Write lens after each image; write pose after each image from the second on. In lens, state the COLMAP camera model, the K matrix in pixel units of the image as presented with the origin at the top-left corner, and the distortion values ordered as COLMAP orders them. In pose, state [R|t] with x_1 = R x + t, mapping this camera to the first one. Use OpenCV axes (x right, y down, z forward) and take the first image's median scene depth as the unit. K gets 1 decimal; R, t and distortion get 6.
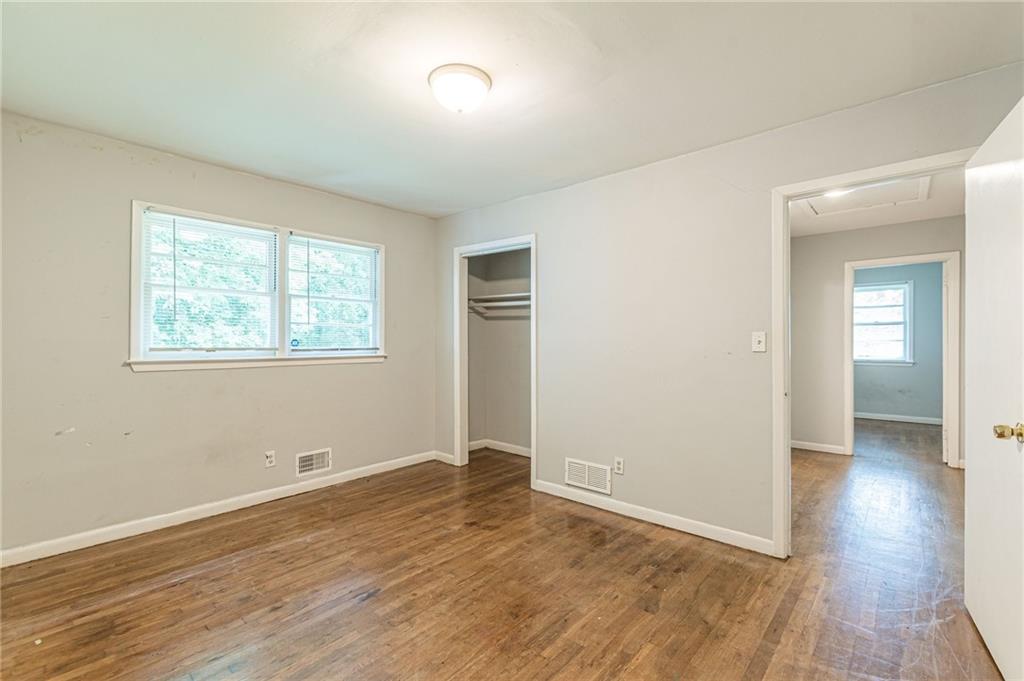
lens RADIAL K [[452.2, 0, 519.9], [0, 452.2, 339.7], [0, 0, 1]] dist [0.012470, -0.005852]
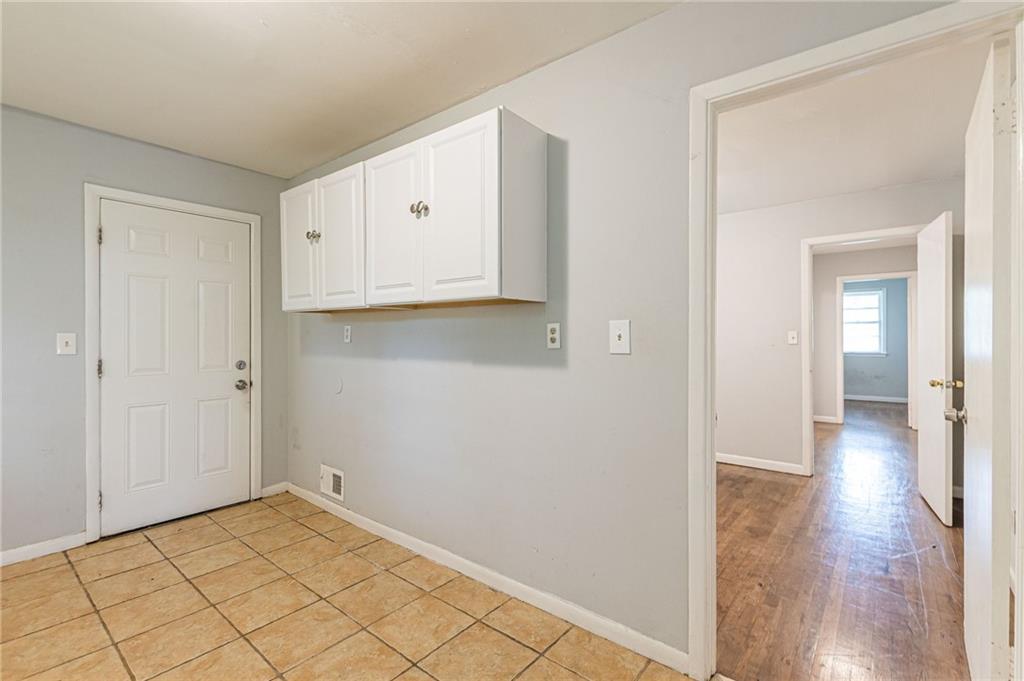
lens RADIAL K [[452.2, 0, 534.8], [0, 452.2, 336.5], [0, 0, 1]] dist [0.012470, -0.005852]
pose [[0.998345, -0.003806, 0.057380, -0.414700], [0.003912, 0.999991, -0.001731, 0.000201], [-0.057373, 0.001953, 0.998351, -0.465742]]
